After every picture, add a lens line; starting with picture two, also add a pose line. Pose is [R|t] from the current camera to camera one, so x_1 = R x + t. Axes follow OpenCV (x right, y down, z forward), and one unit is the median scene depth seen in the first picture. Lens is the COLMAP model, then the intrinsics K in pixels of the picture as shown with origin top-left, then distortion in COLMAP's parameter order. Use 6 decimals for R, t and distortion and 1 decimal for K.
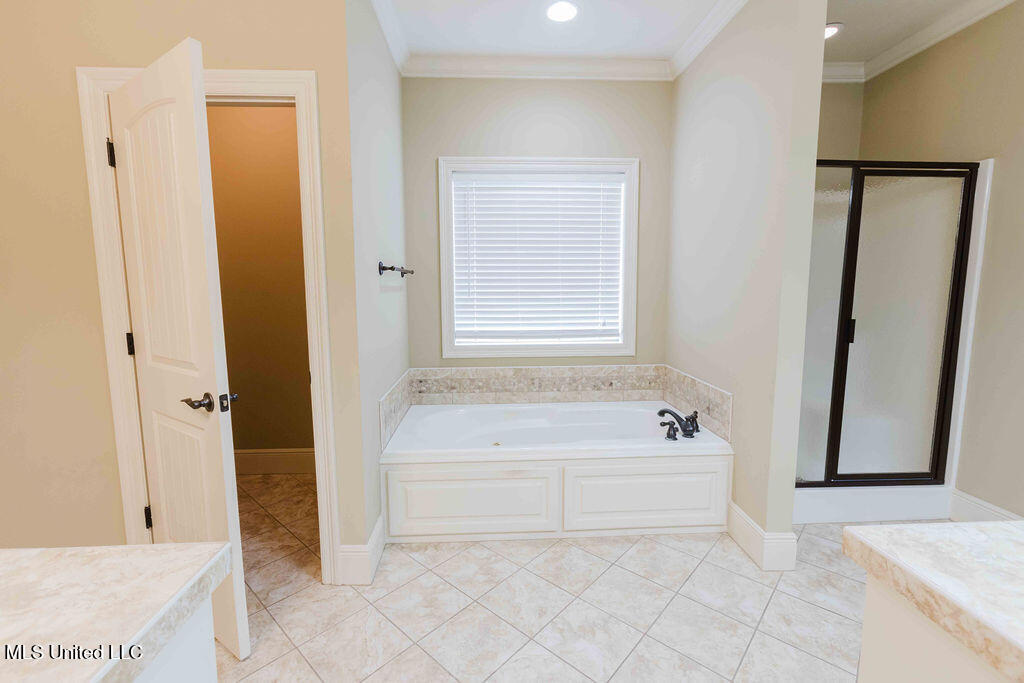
lens RADIAL K [[449.9, 0, 506.9], [0, 449.9, 335.3], [0, 0, 1]] dist [-0.016845, 0.009817]
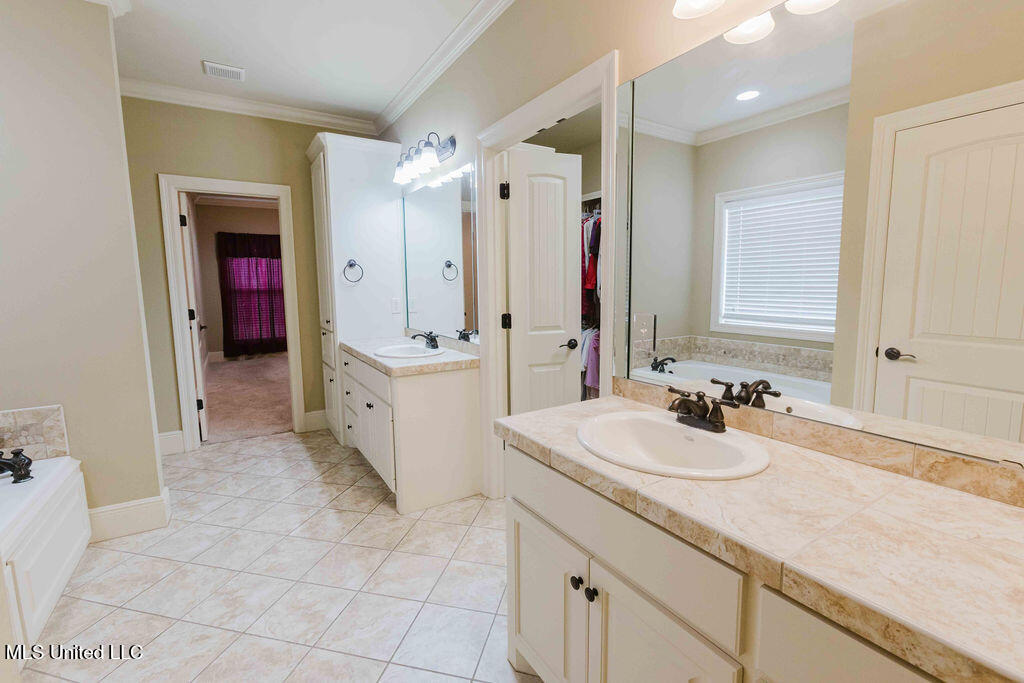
lens RADIAL K [[449.9, 0, 506.9], [0, 449.9, 335.3], [0, 0, 1]] dist [-0.016845, 0.009817]
pose [[-0.485269, -0.093199, 0.869384, -0.880477], [0.110045, 0.979887, 0.166470, -0.075756], [-0.867412, 0.176455, -0.465252, 0.690405]]
